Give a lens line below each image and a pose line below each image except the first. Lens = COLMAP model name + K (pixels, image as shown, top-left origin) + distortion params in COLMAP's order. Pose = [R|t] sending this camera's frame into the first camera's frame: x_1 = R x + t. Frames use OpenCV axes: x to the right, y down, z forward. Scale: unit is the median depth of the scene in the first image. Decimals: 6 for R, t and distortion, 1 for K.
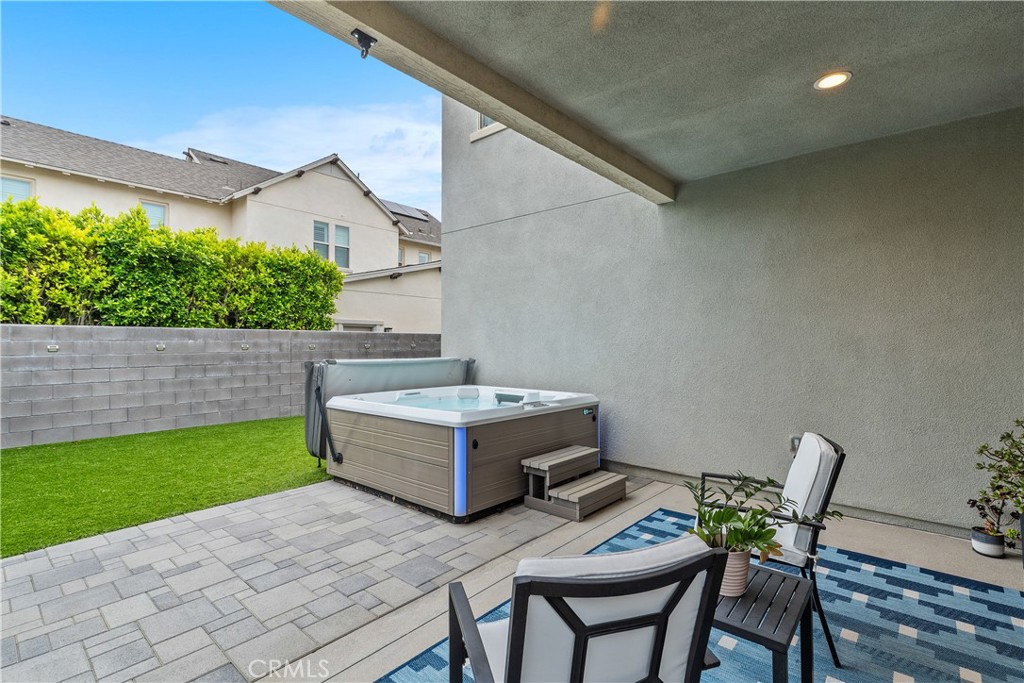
lens RADIAL K [[473.9, 0, 512.0], [0, 473.9, 341.5], [0, 0, 1]] dist [0.000464, 0.000158]
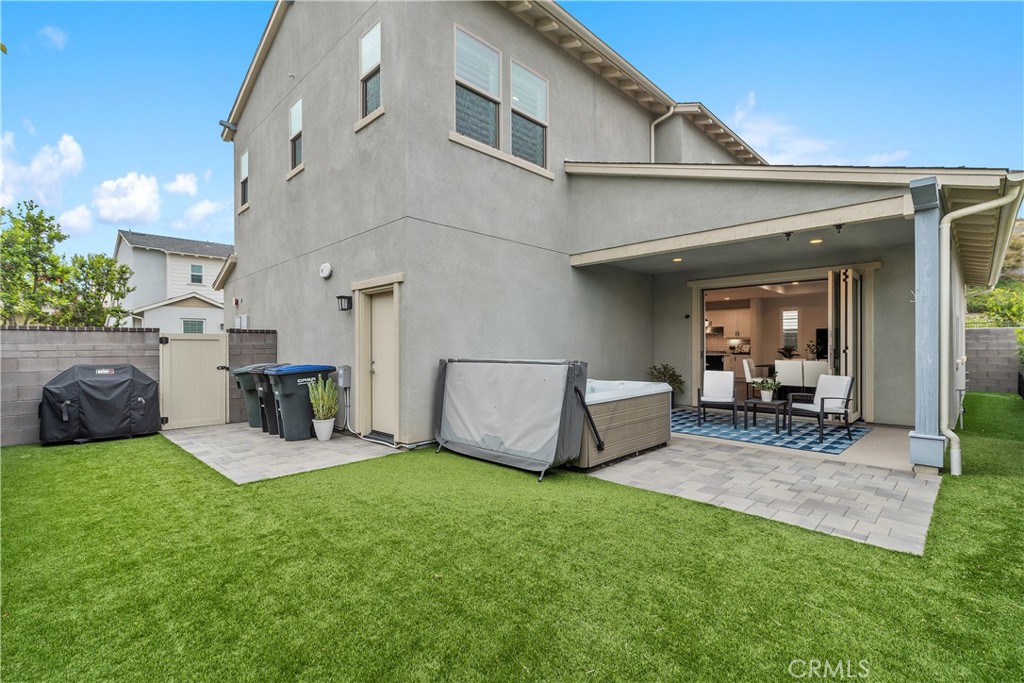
lens RADIAL K [[461.3, 0, 508.5], [0, 461.3, 354.8], [0, 0, 1]] dist [-0.000057, -0.000041]
pose [[0.071714, -0.012915, 0.997342, -0.898046], [-0.005278, 0.999897, 0.013328, 0.010386], [-0.997411, -0.006220, 0.071638, 0.700838]]
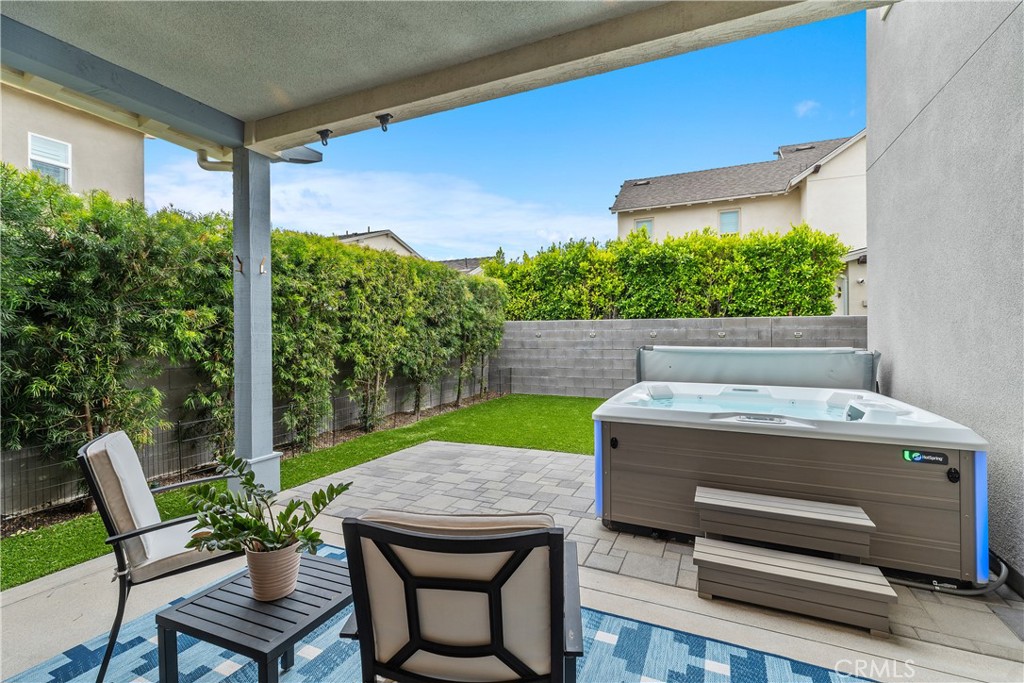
lens RADIAL K [[467.8, 0, 512.0], [0, 467.8, 341.5], [0, 0, 1]] dist [-0.000448, -0.000047]
pose [[0.286476, 0.013323, -0.957995, 0.332162], [0.008887, 0.999823, 0.016562, 0.006359], [0.958046, -0.013258, 0.286307, 0.276062]]
